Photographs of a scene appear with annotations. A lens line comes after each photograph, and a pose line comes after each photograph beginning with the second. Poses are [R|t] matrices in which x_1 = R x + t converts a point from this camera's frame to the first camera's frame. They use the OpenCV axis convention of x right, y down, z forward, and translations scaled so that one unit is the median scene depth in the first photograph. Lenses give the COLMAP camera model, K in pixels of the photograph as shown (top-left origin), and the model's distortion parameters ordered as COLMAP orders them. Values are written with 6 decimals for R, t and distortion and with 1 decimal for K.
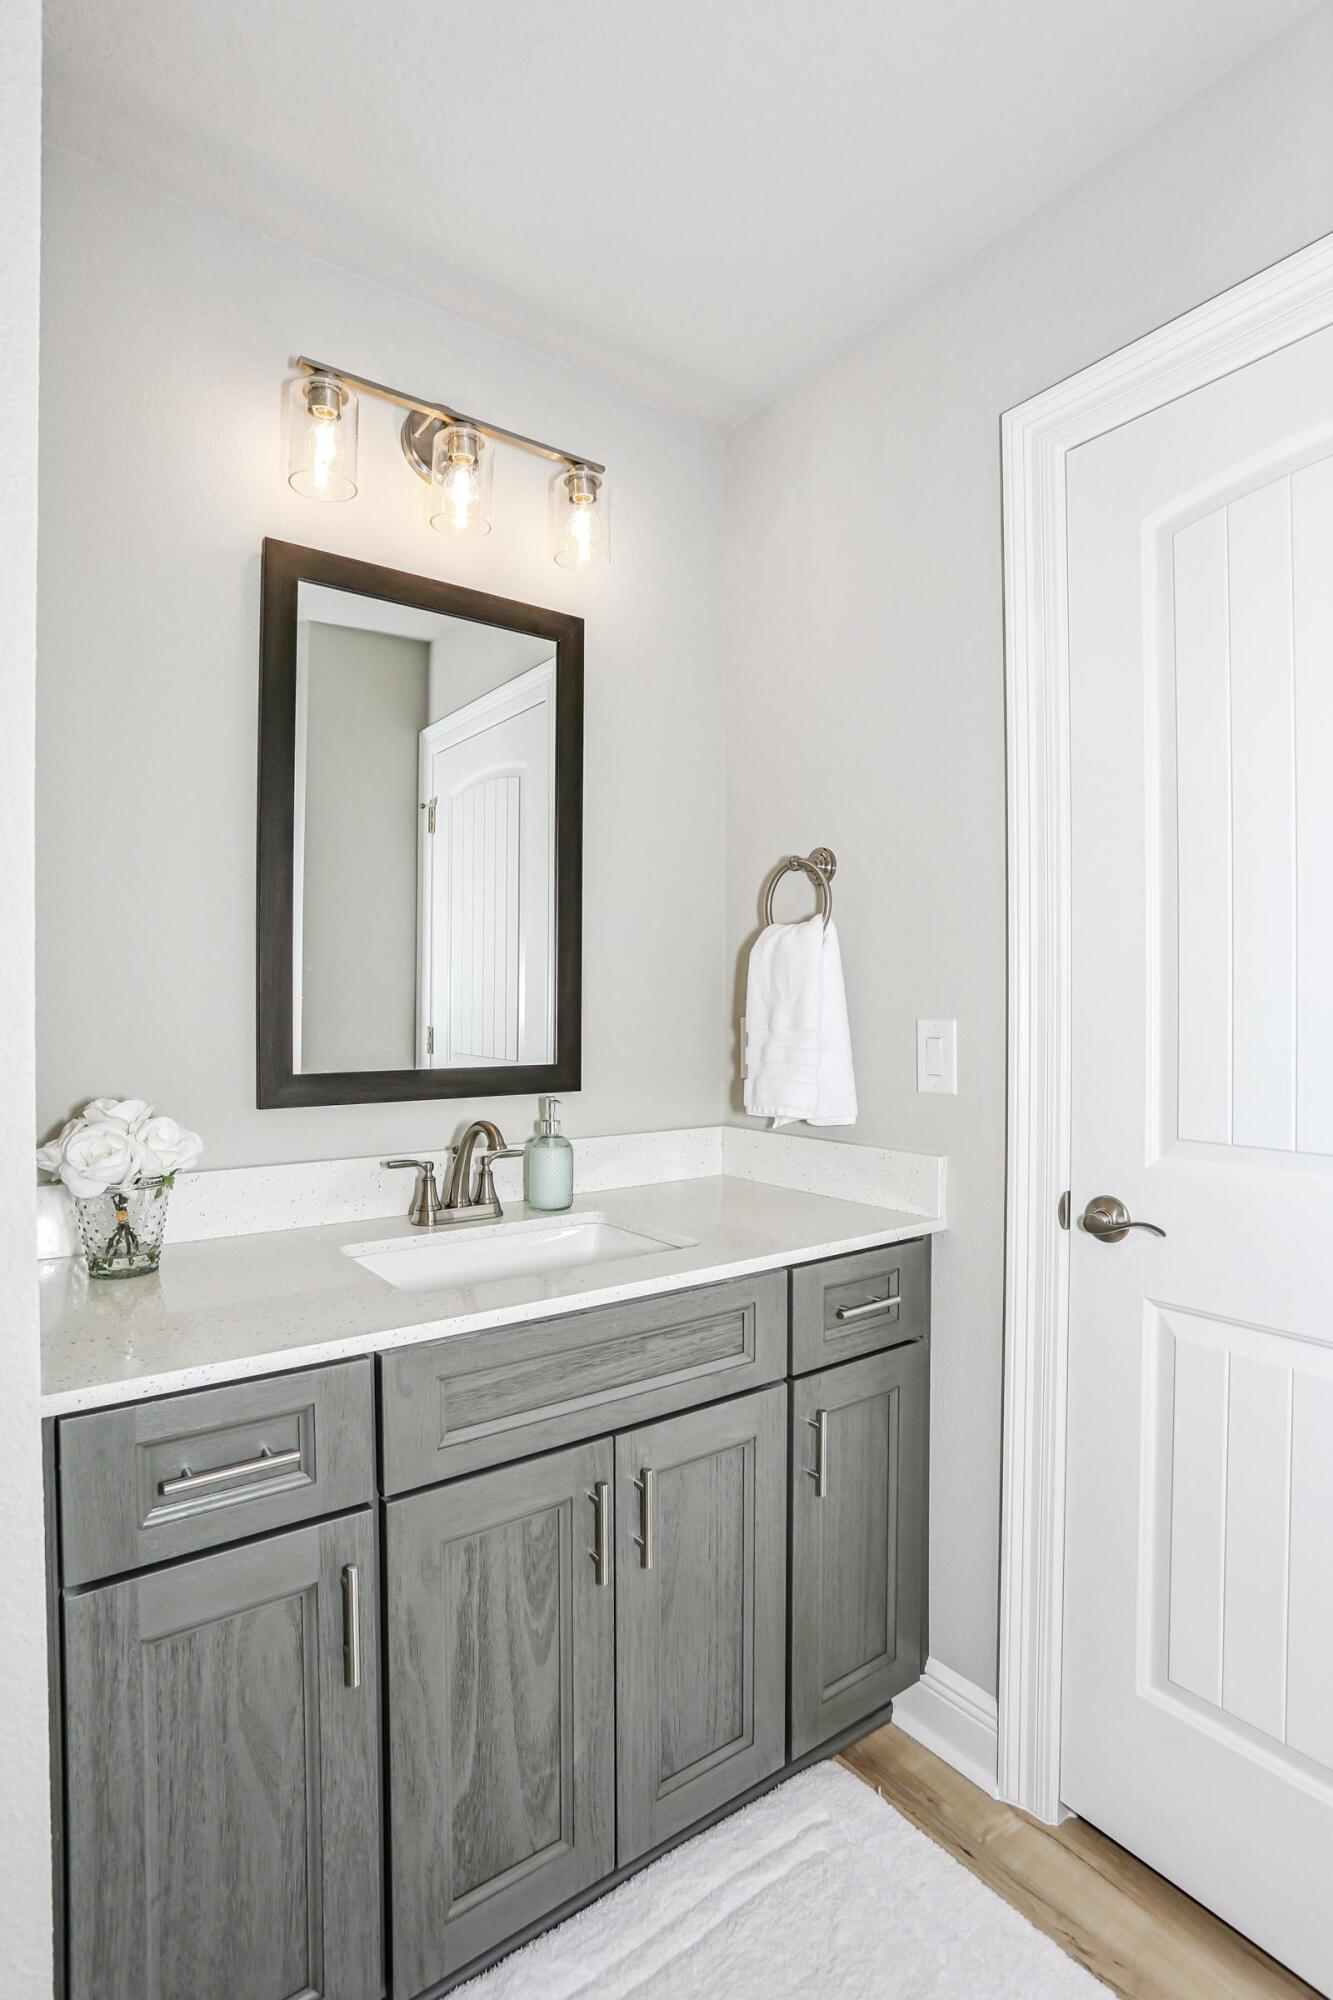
lens RADIAL K [[1005.3, 0, 666.5], [0, 1005.3, 1000.0], [0, 0, 1]] dist [-0.082876, 0.030434]
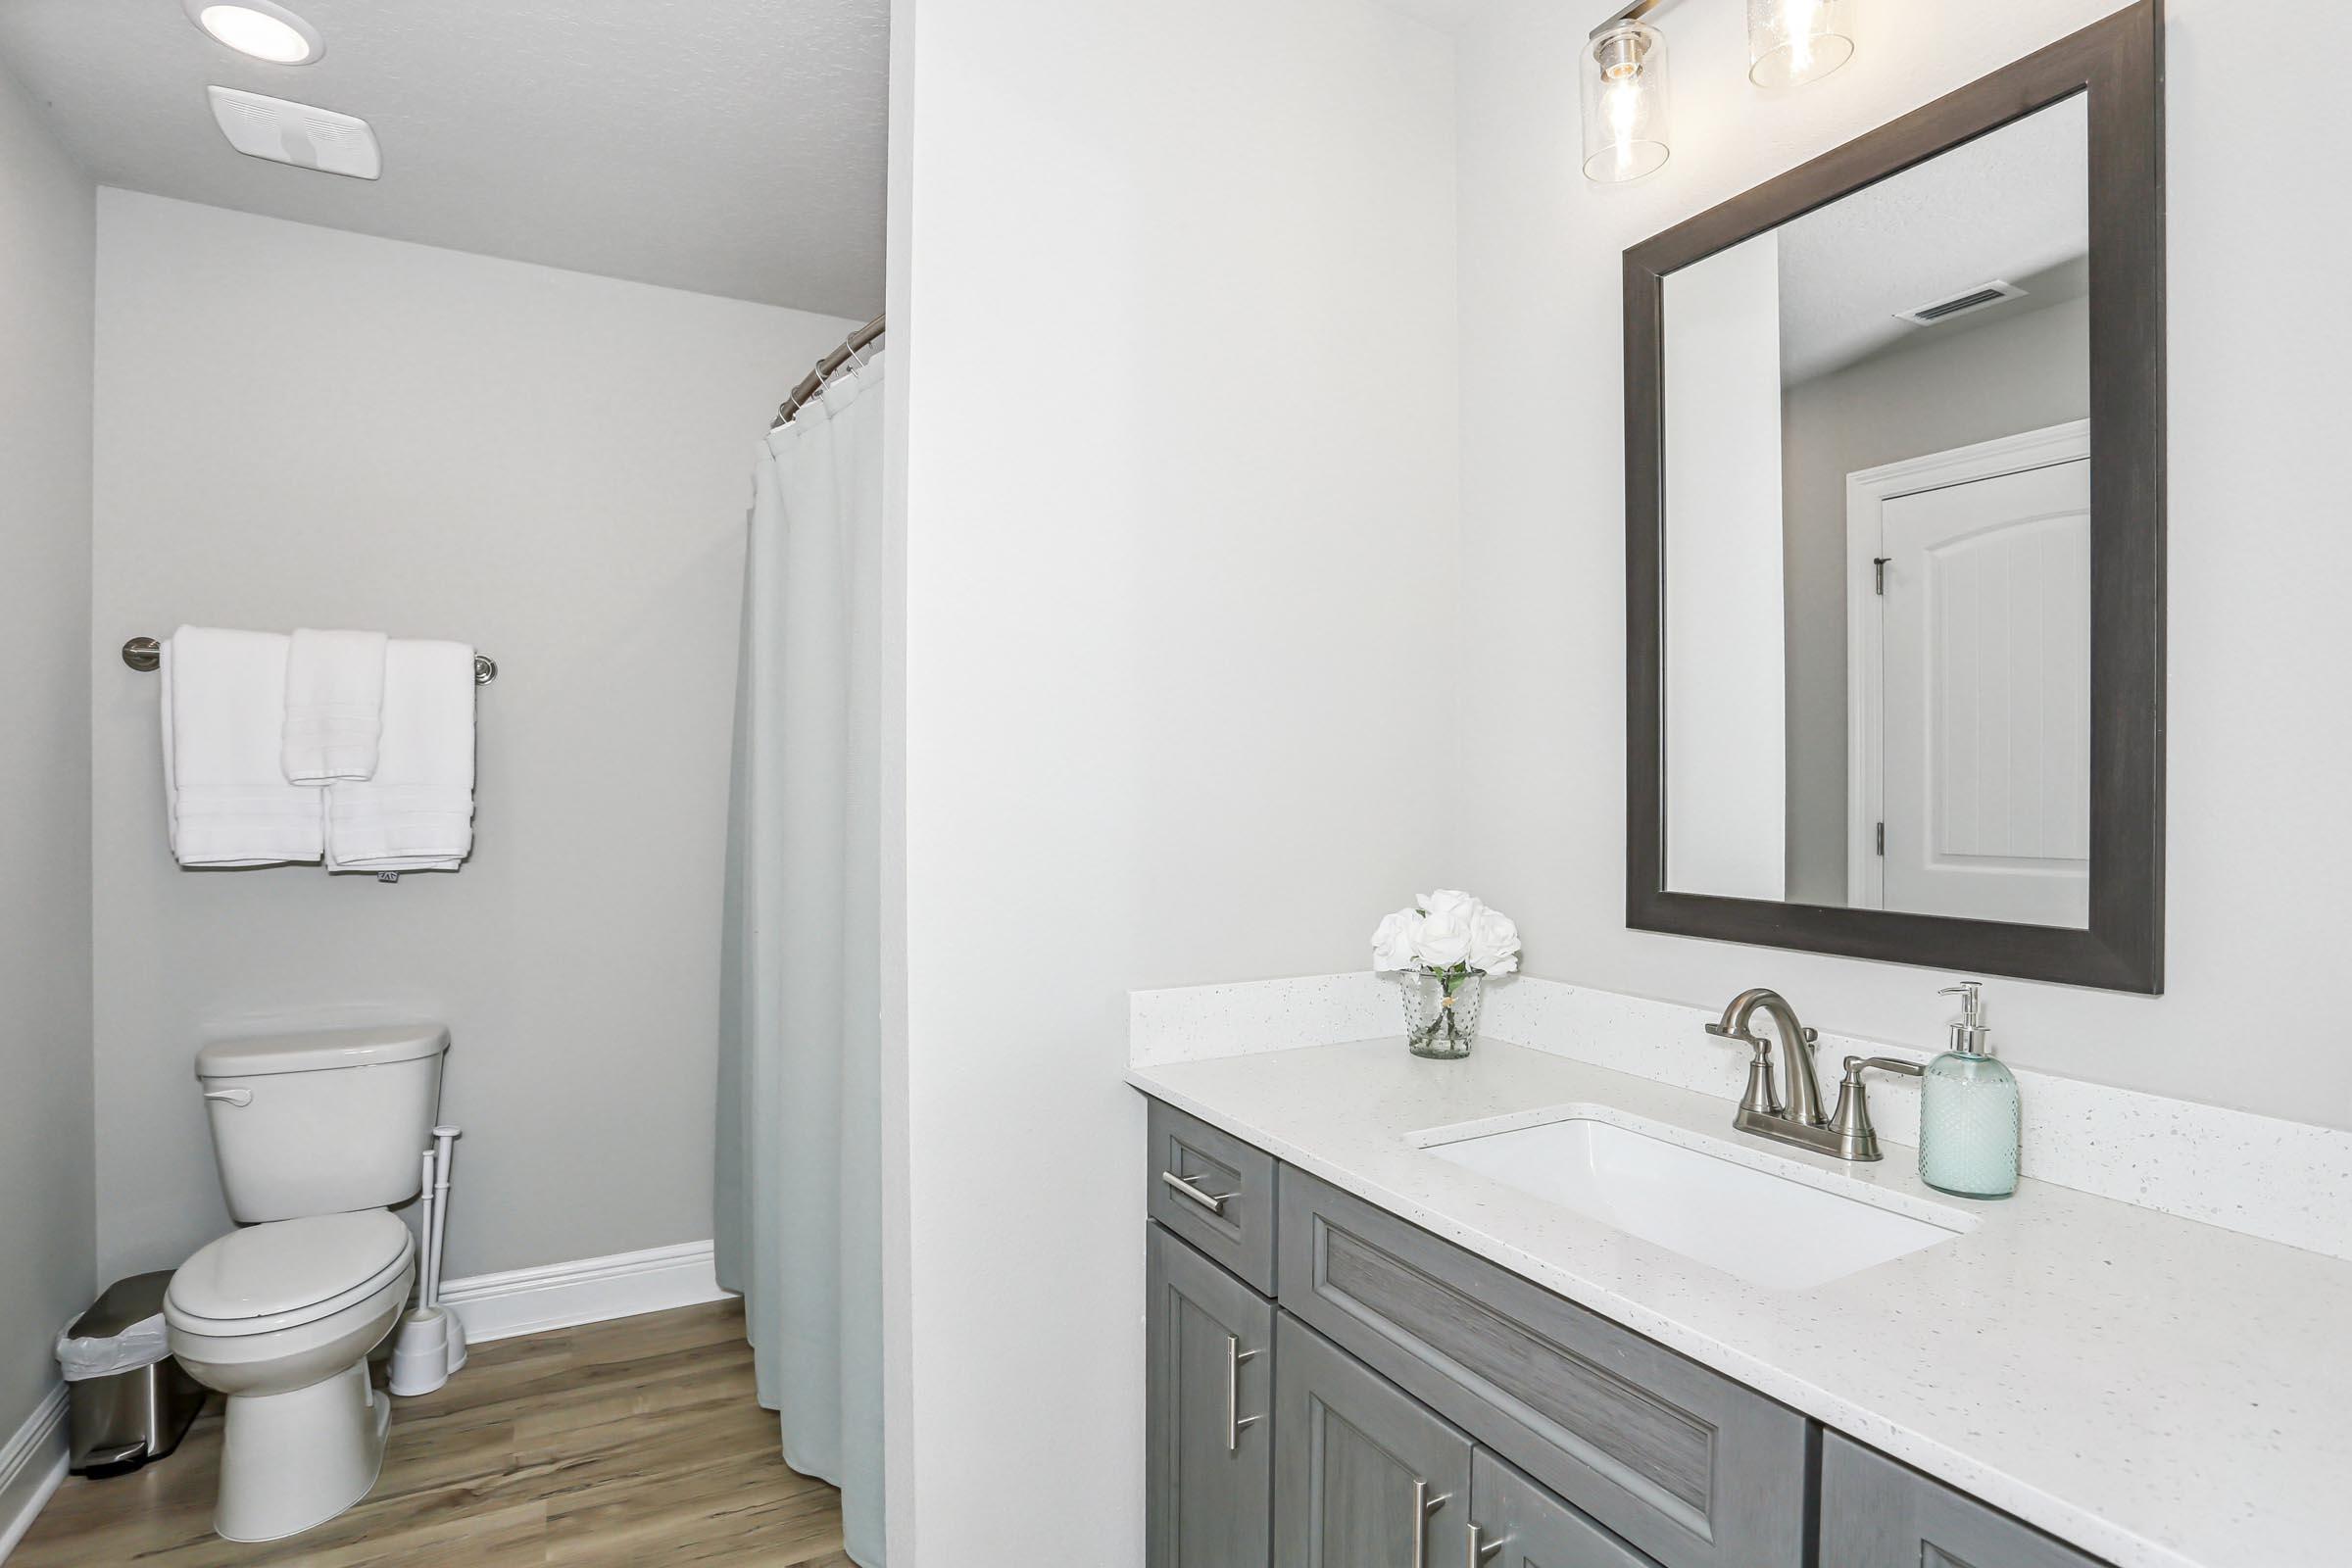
lens RADIAL K [[1182.2, 0, 1149.1], [0, 1182.2, 790.2], [0, 0, 1]] dist [-0.082876, 0.030434]
pose [[-0.172833, 0.003301, -0.984946, 0.640222], [0.000713, 0.999995, 0.003226, -0.011038], [0.984951, -0.000145, -0.172835, 0.767131]]
